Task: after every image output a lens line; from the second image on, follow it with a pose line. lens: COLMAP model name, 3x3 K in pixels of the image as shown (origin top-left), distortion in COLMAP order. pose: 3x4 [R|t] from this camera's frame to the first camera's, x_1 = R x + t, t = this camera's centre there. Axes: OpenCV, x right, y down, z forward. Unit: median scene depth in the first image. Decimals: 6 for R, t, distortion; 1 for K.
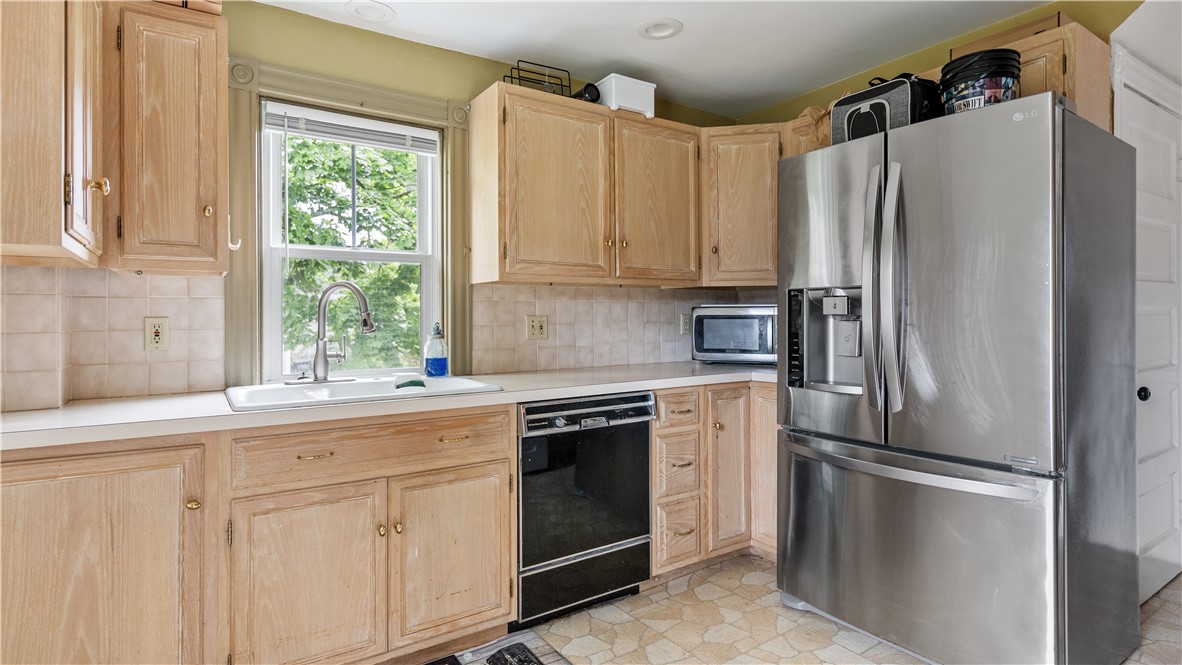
lens RADIAL K [[595.2, 0, 578.0], [0, 595.2, 305.3], [0, 0, 1]] dist [0.000277, -0.001239]
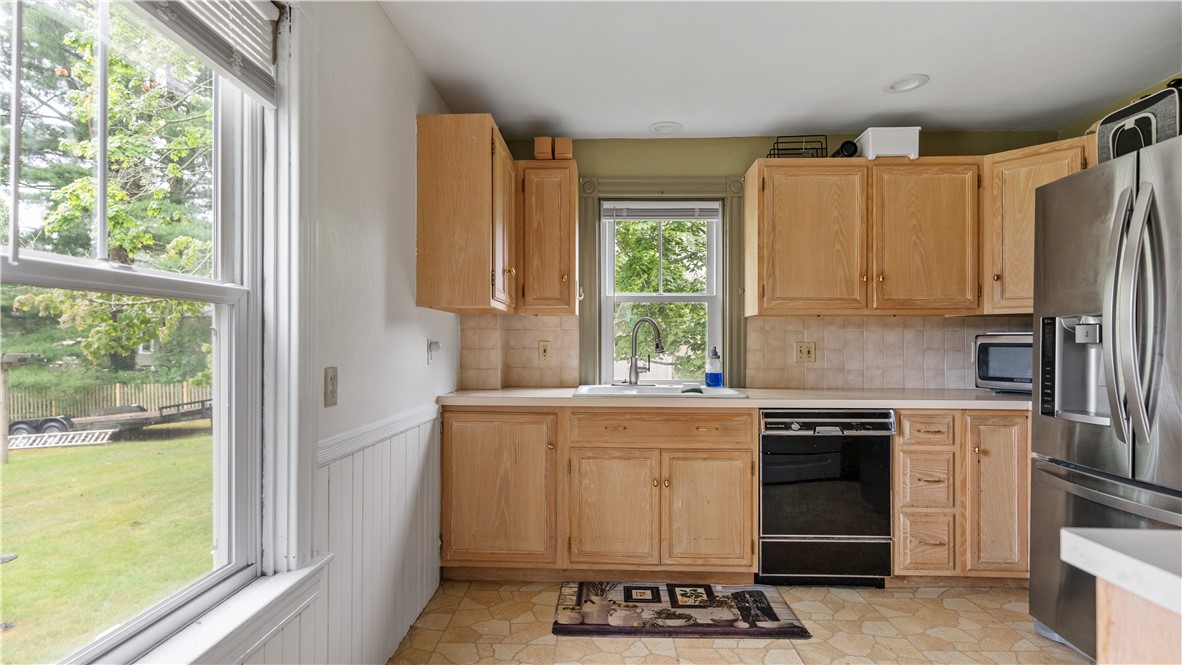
lens RADIAL K [[559.7, 0, 589.7], [0, 559.7, 332.8], [0, 0, 1]] dist [0.001264, -0.001438]
pose [[0.820061, -0.002316, -0.572271, 0.257039], [0.002383, 0.999997, -0.000633, -0.002075], [0.572271, -0.000844, 0.820064, -0.193952]]
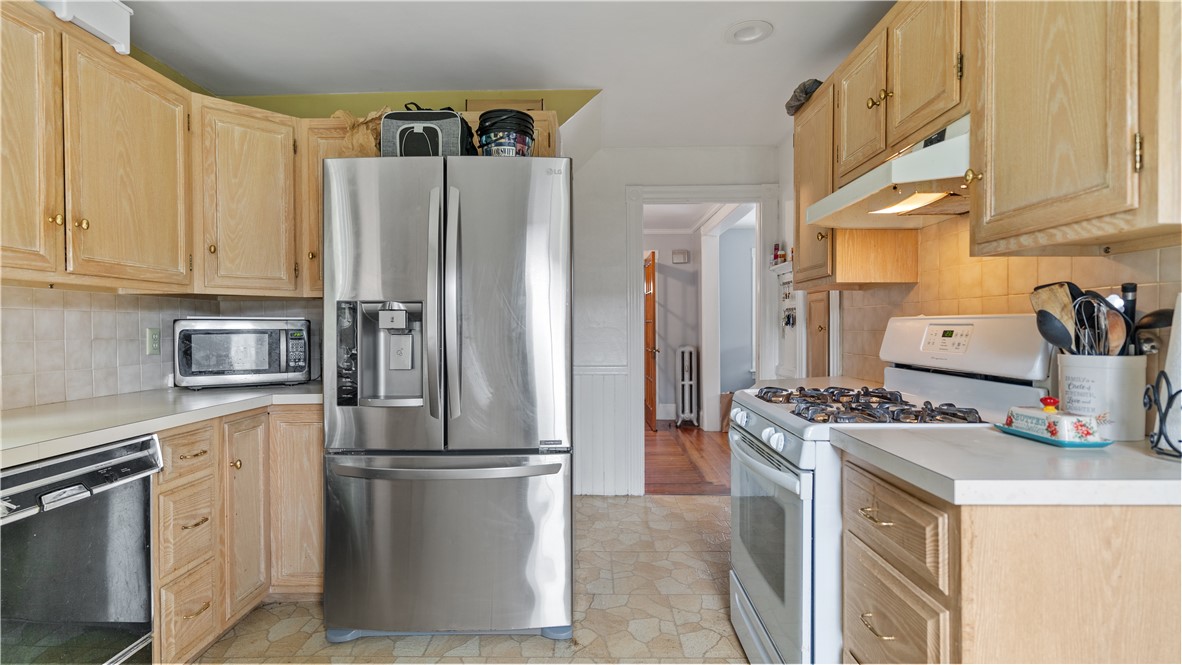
lens RADIAL K [[559.7, 0, 584.8], [0, 559.7, 329.5], [0, 0, 1]] dist [0.001264, -0.001438]
pose [[0.567412, -0.000492, 0.823434, -0.138600], [-0.012051, 0.999888, 0.008902, 0.004802], [-0.823346, -0.014974, 0.567342, 0.183249]]
